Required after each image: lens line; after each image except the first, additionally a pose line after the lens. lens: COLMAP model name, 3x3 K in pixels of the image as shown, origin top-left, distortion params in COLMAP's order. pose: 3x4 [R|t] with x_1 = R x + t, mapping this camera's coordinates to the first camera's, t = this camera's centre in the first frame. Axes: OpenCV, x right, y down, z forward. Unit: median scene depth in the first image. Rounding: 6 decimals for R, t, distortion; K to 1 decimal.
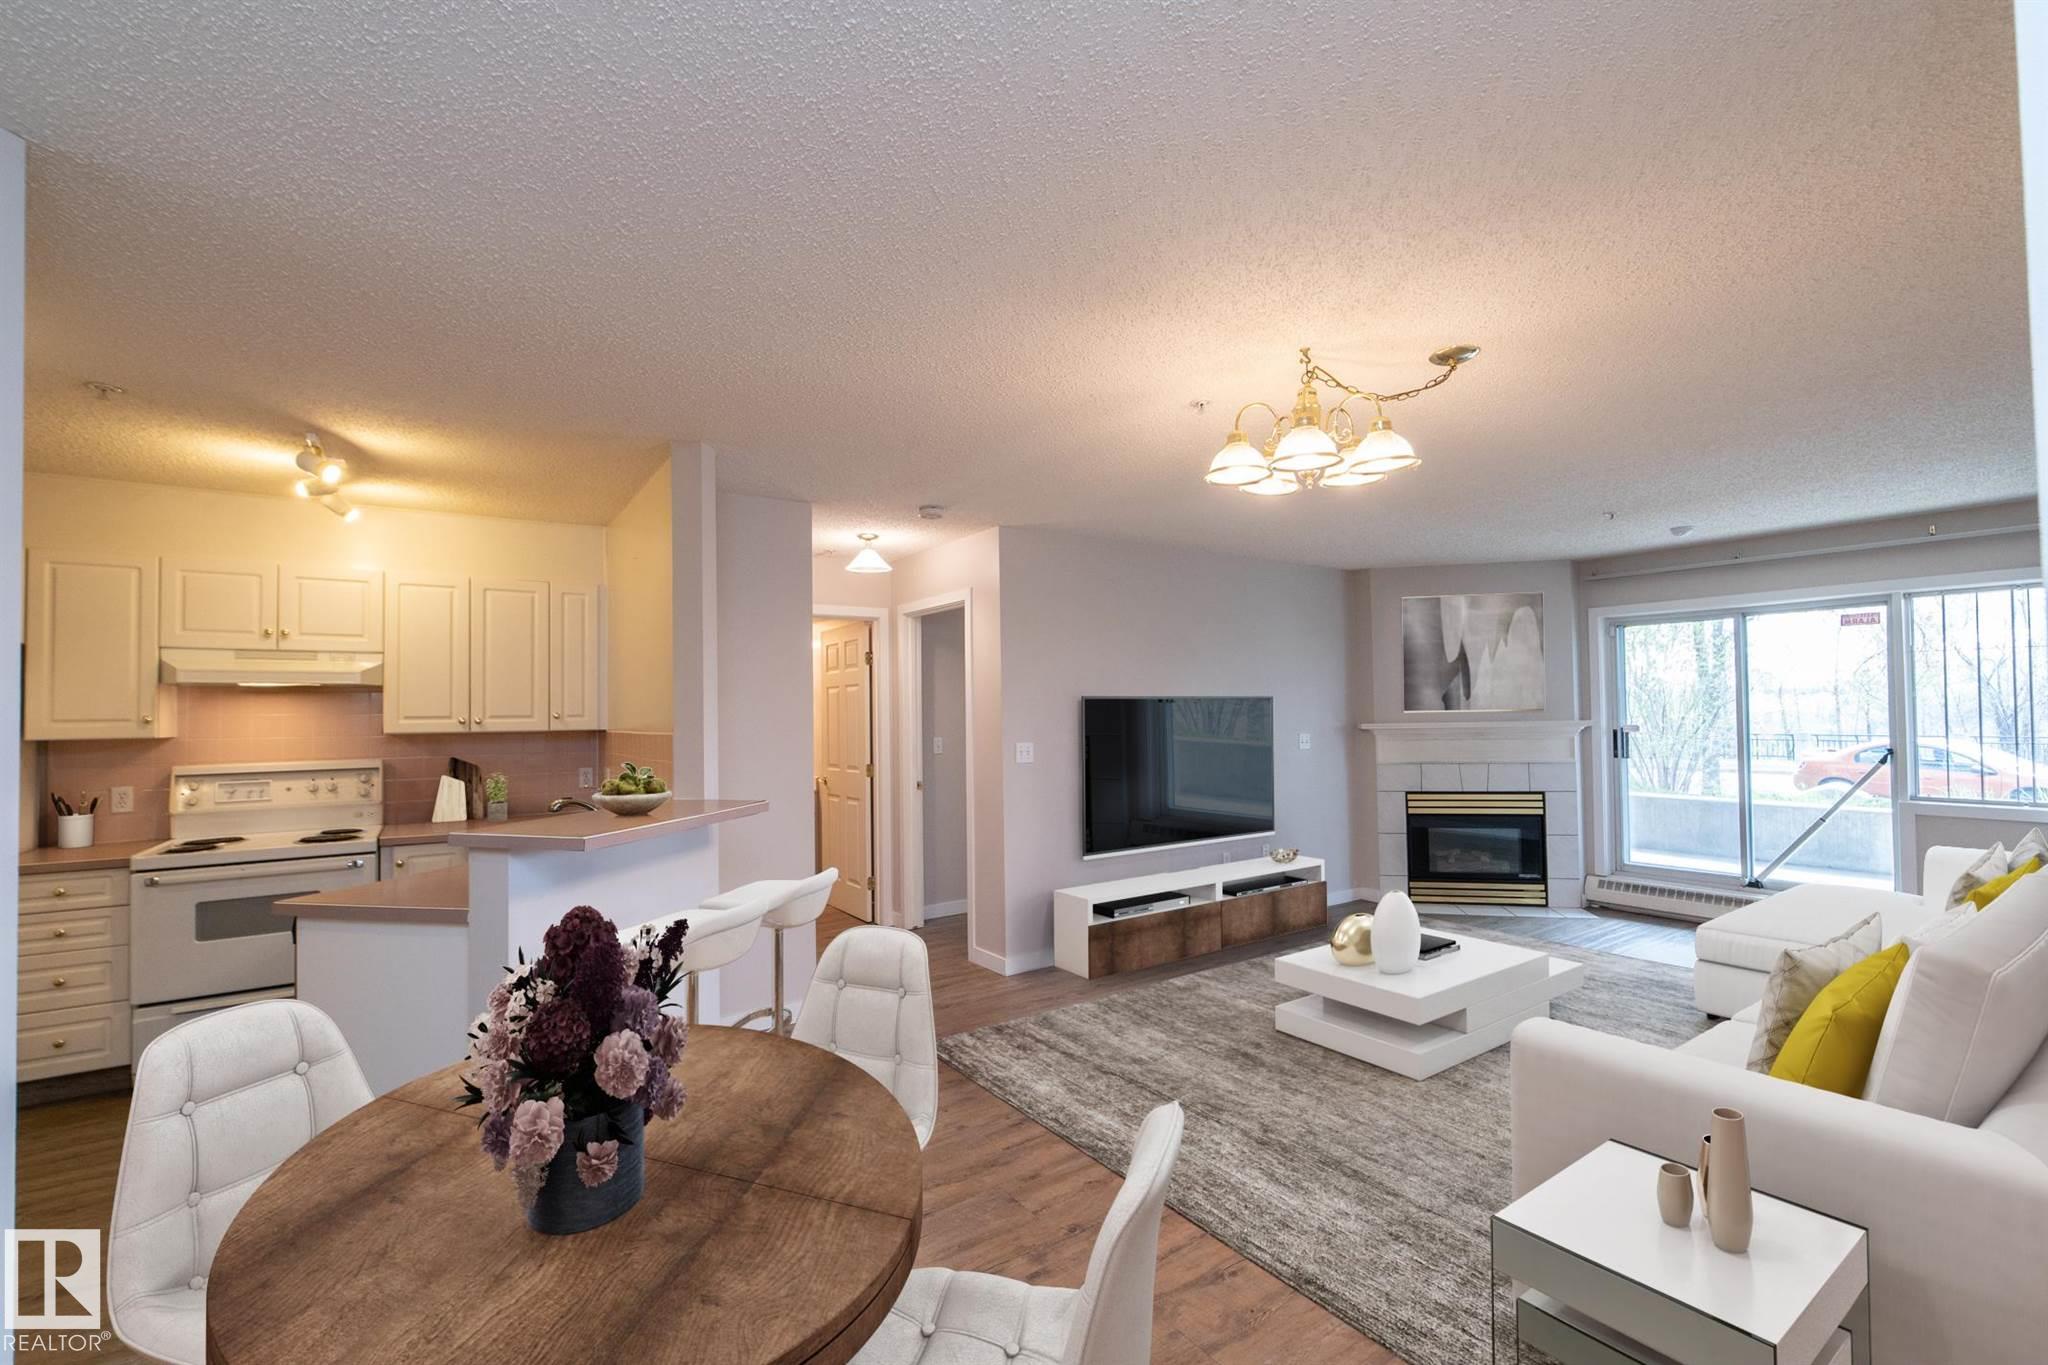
lens RADIAL K [[875.2, 0, 1016.0], [0, 875.2, 687.1], [0, 0, 1]] dist [-0.000184, -0.000047]
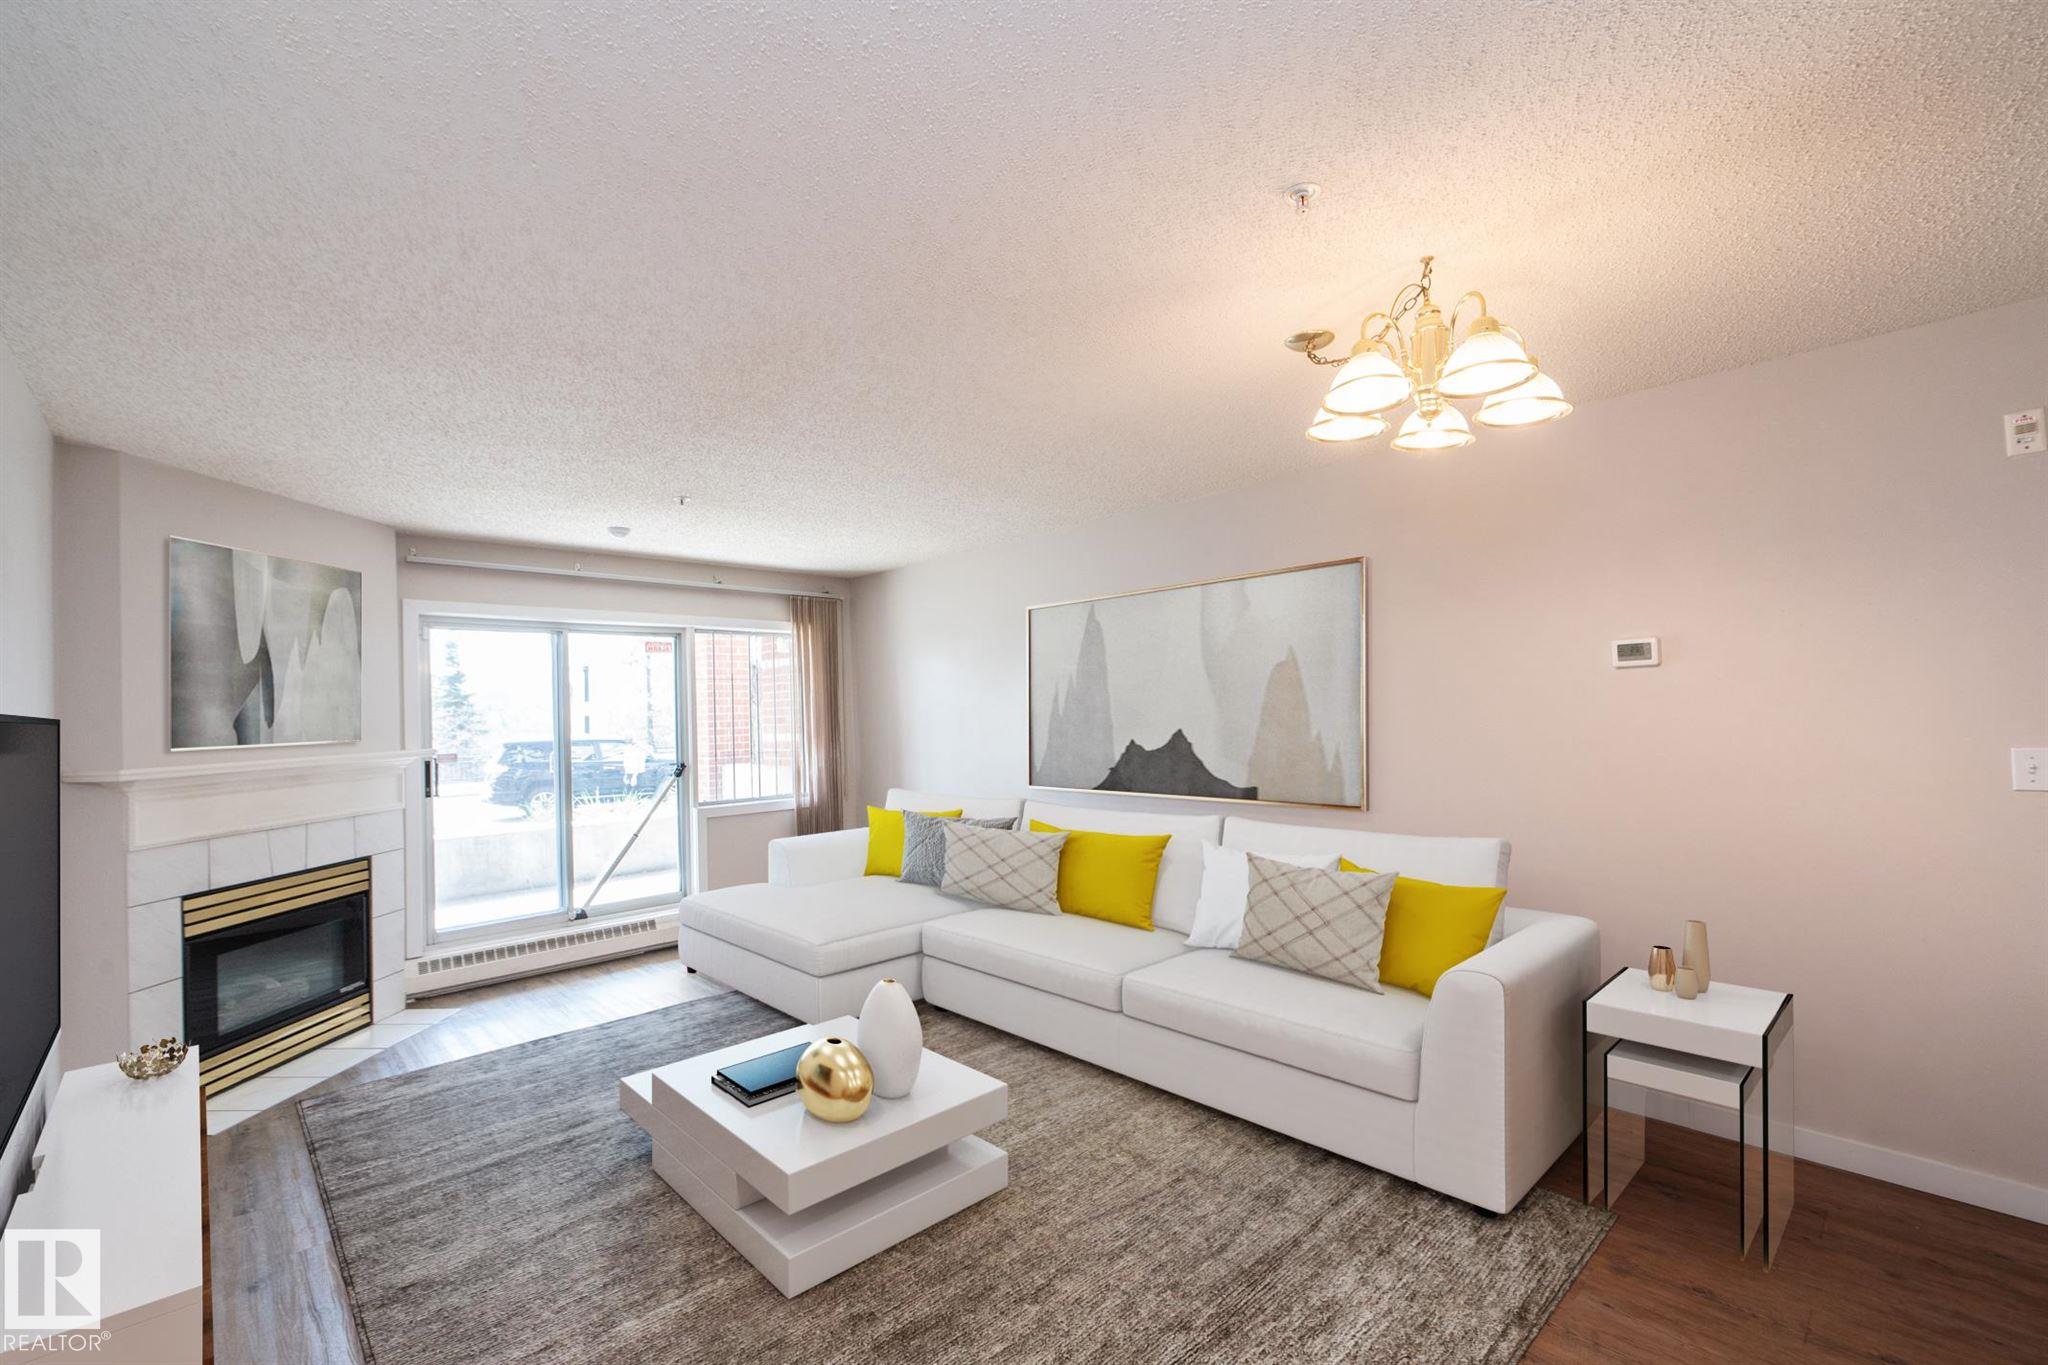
lens RADIAL K [[914.5, 0, 1047.3], [0, 914.5, 681.6], [0, 0, 1]] dist [0.012706, -0.000031]
pose [[-0.152903, 0.041837, 0.987355, -0.225280], [0.006677, 0.999124, -0.041302, 0.015295], [-0.988219, 0.000277, -0.153049, 0.633135]]
